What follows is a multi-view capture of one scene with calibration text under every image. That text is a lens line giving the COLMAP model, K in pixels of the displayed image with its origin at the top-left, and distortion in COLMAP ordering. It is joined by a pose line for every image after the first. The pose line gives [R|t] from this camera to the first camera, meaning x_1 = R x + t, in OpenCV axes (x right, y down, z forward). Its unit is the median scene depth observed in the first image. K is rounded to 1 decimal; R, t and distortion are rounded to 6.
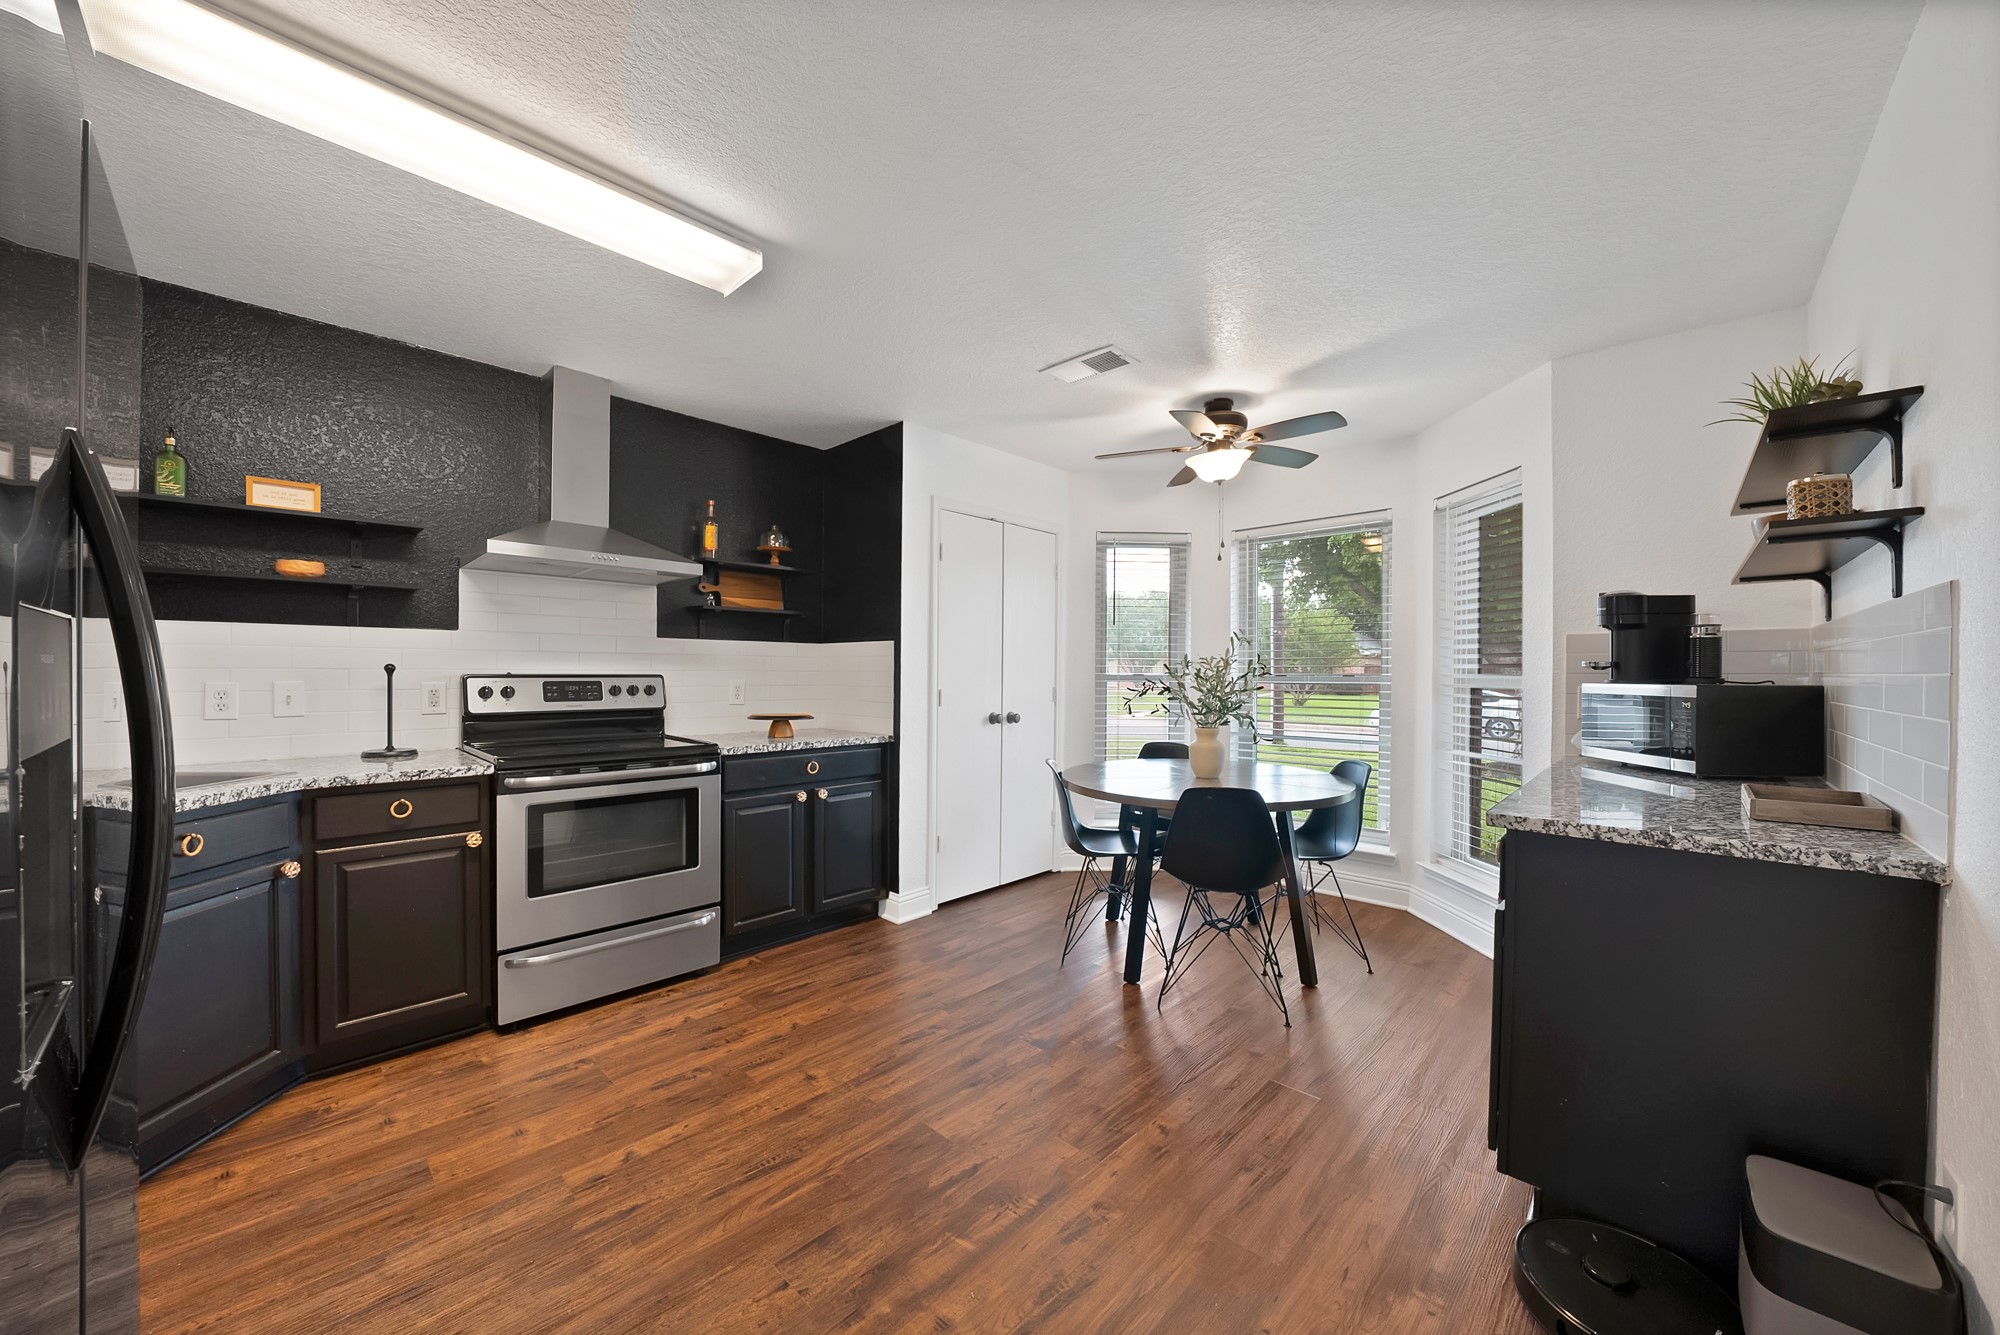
lens RADIAL K [[764.4, 0, 1000.0], [0, 764.4, 667.5], [0, 0, 1]] dist [0.000147, 0.000055]
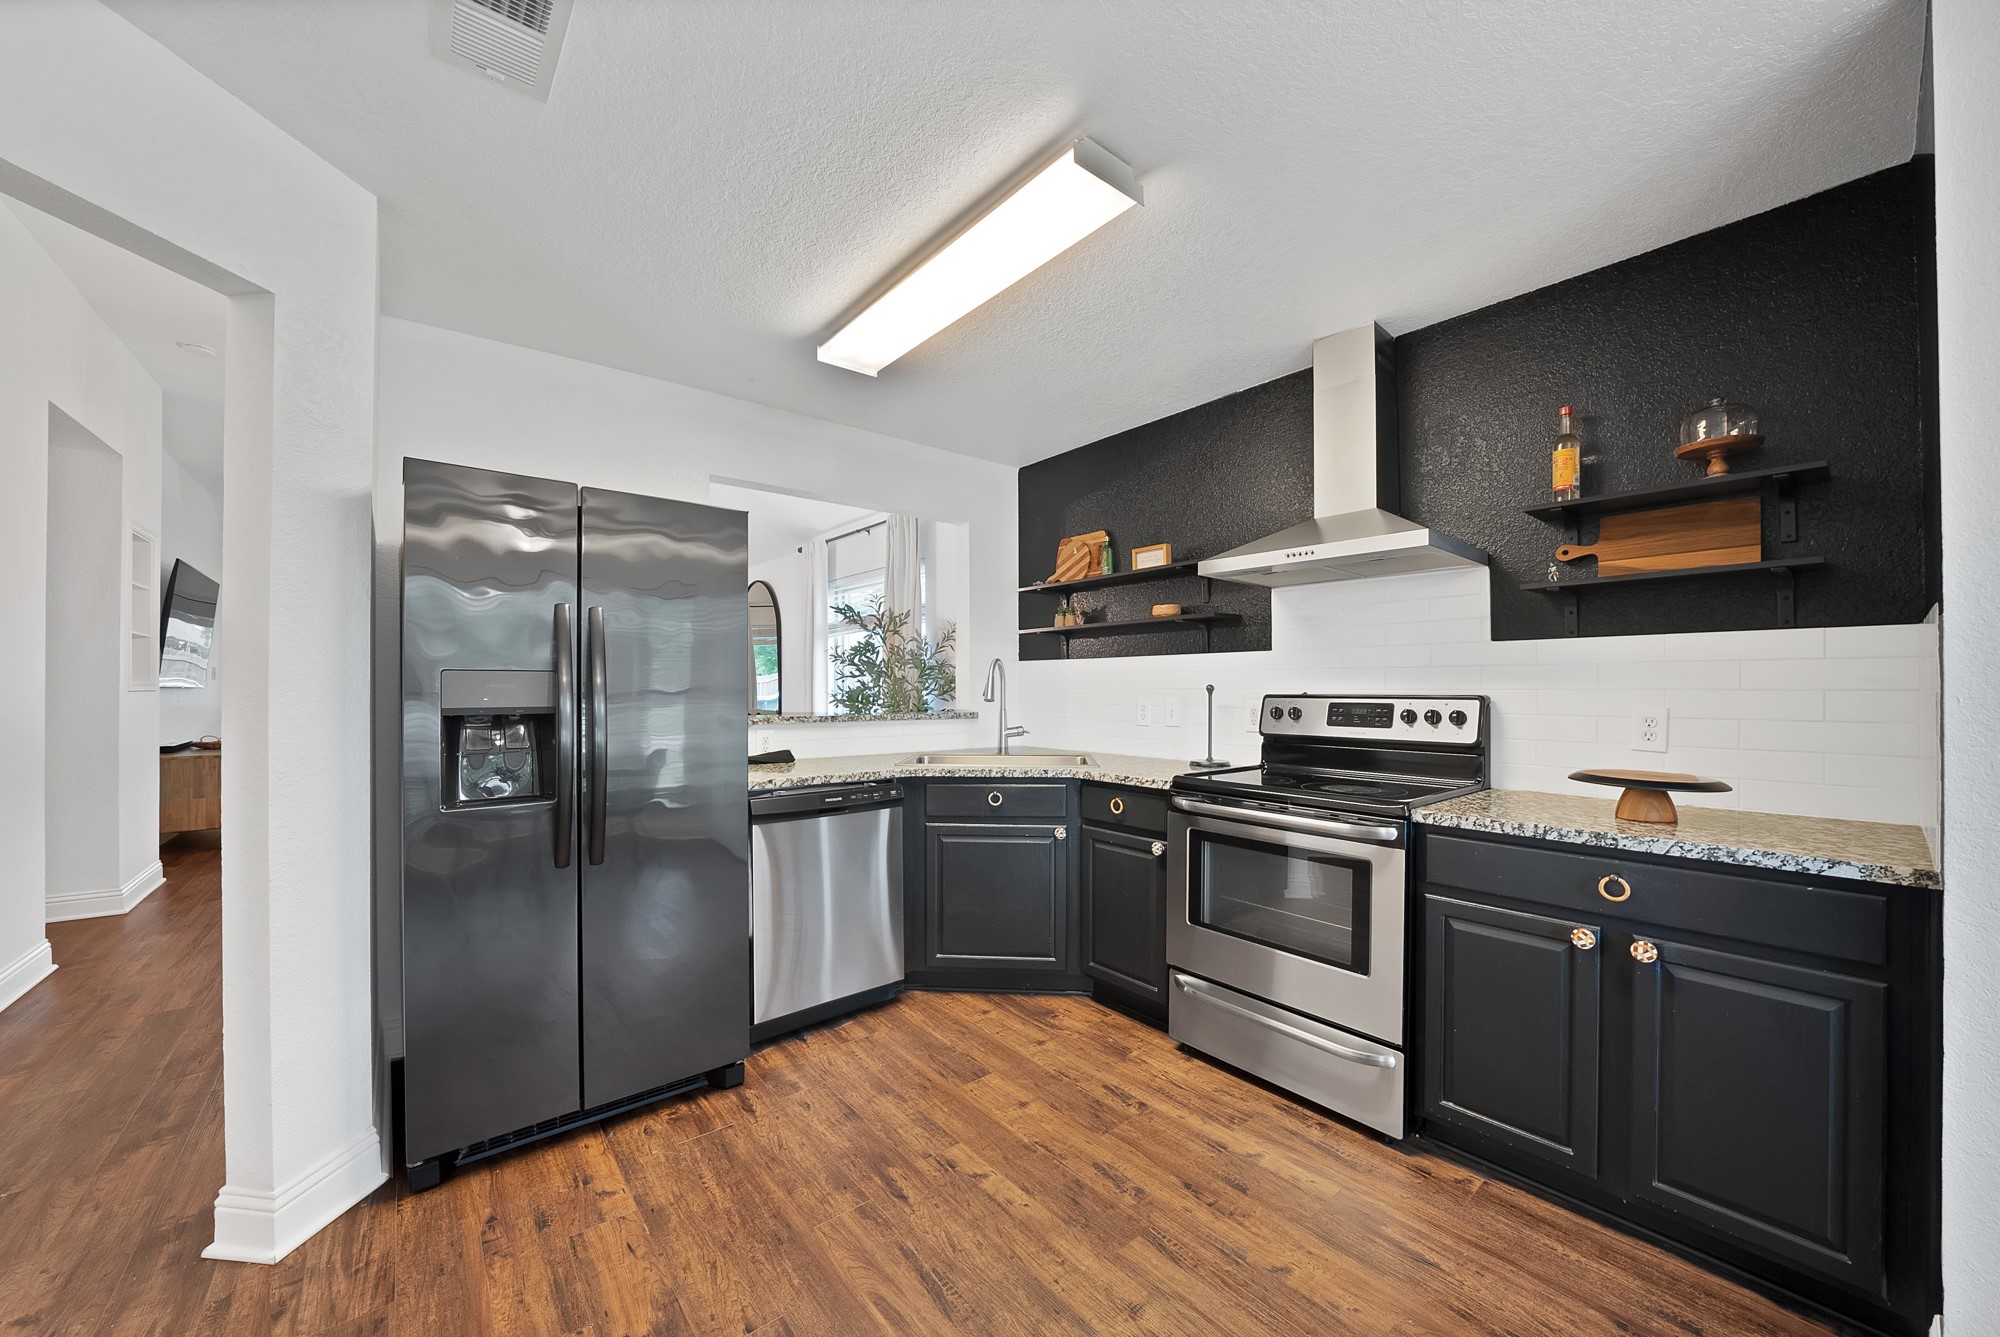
lens RADIAL K [[739.4, 0, 965.7], [0, 739.4, 690.4], [0, 0, 1]] dist [-0.018662, -0.000011]
pose [[-0.151861, -0.005671, -0.988386, 0.285691], [0.000927, 0.999982, -0.005880, 0.008581], [0.988401, -0.001809, -0.151853, 0.695405]]
